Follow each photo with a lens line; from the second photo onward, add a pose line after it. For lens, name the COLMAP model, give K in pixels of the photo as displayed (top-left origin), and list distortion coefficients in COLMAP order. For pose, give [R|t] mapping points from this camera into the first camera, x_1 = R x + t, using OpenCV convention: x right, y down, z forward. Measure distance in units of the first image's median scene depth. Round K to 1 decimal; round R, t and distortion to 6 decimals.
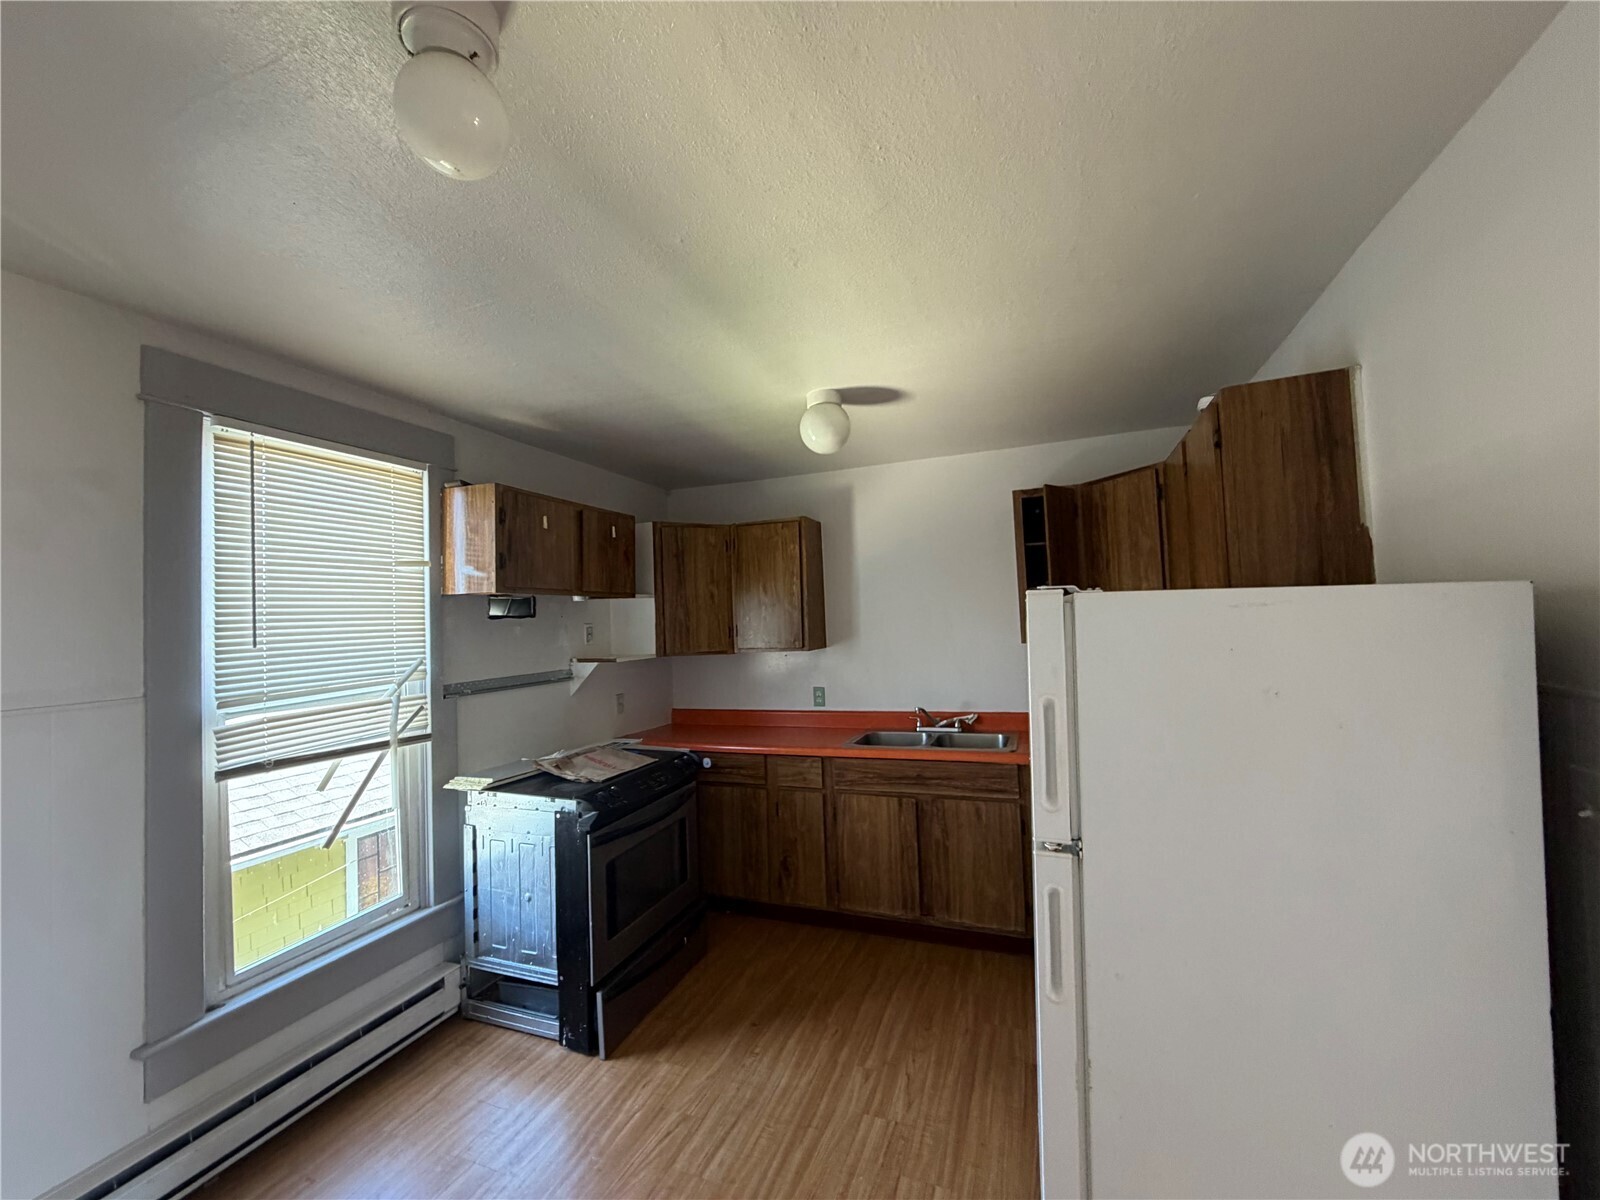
lens RADIAL K [[635.2, 0, 800.0], [0, 635.2, 600.0], [0, 0, 1]] dist [-0.000256, -0.000296]
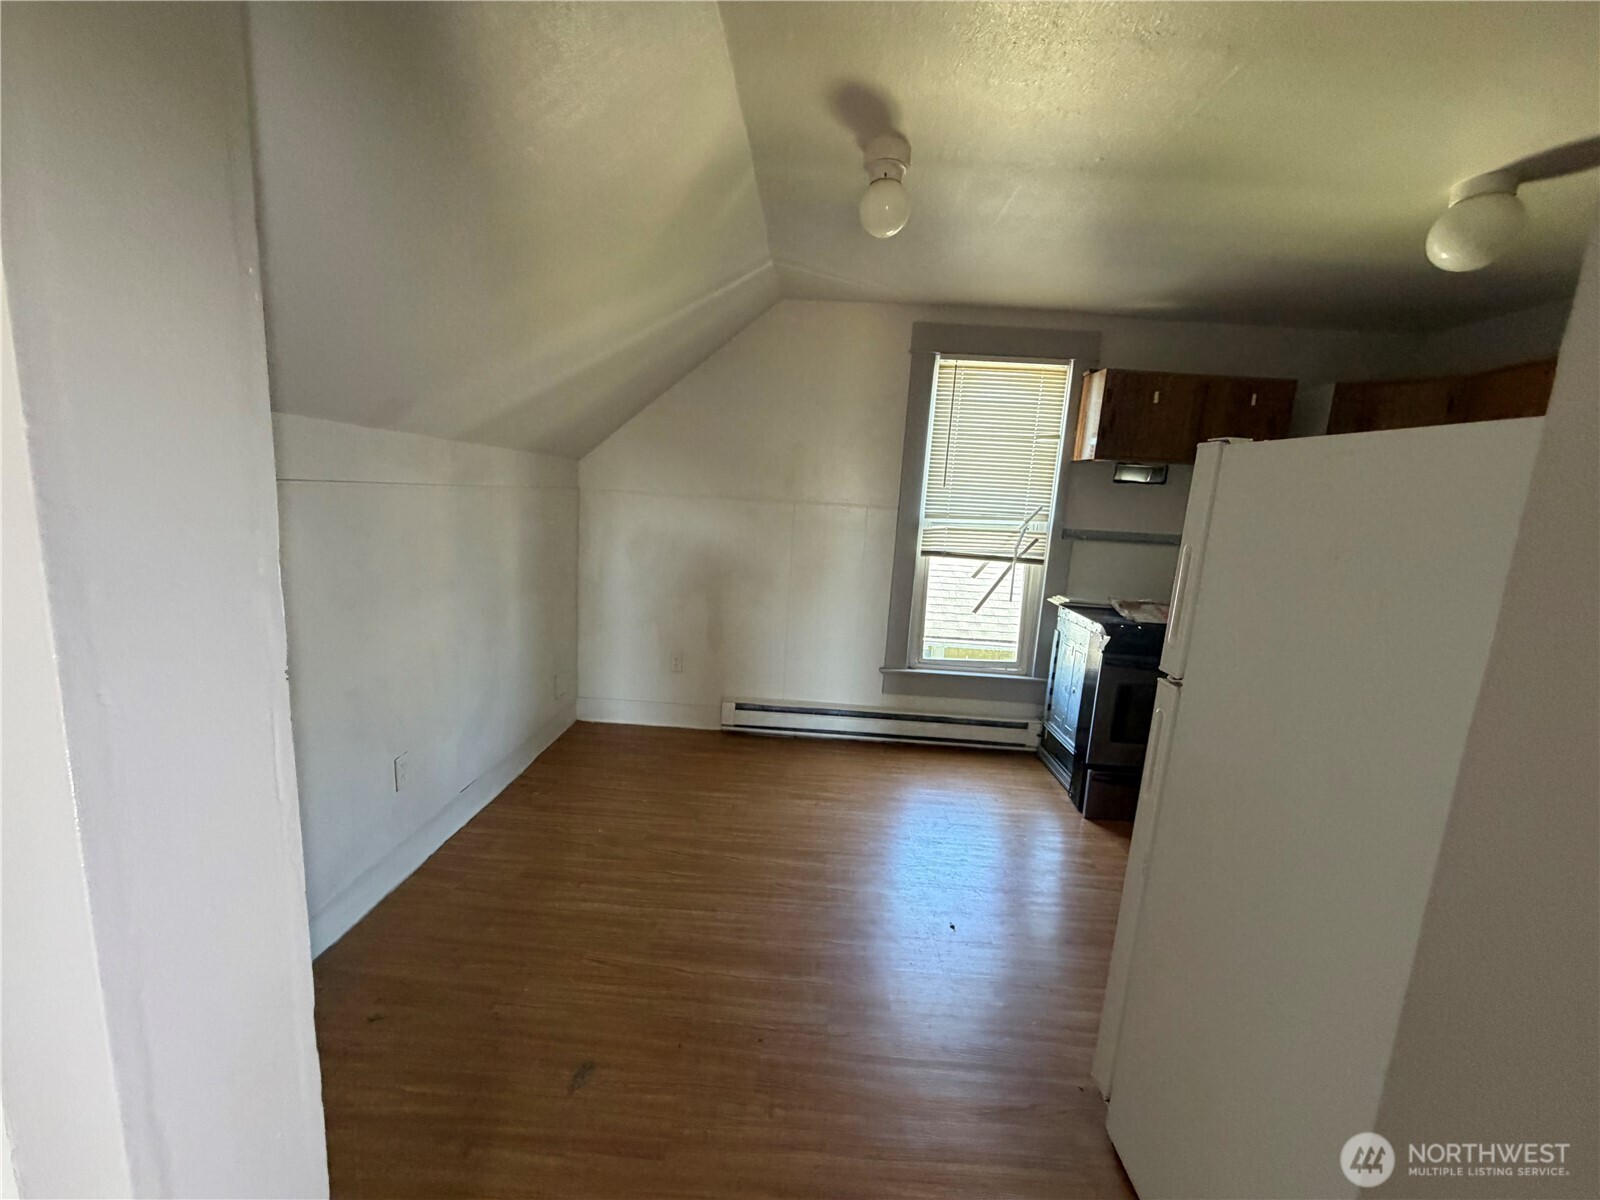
lens RADIAL K [[635.2, 0, 800.0], [0, 635.2, 600.0], [0, 0, 1]] dist [-0.000256, -0.000296]
pose [[0.331697, 0.209894, -0.919740, 0.584921], [-0.040732, 0.977212, 0.208320, 0.024360], [0.942506, -0.031636, 0.332688, 0.008325]]
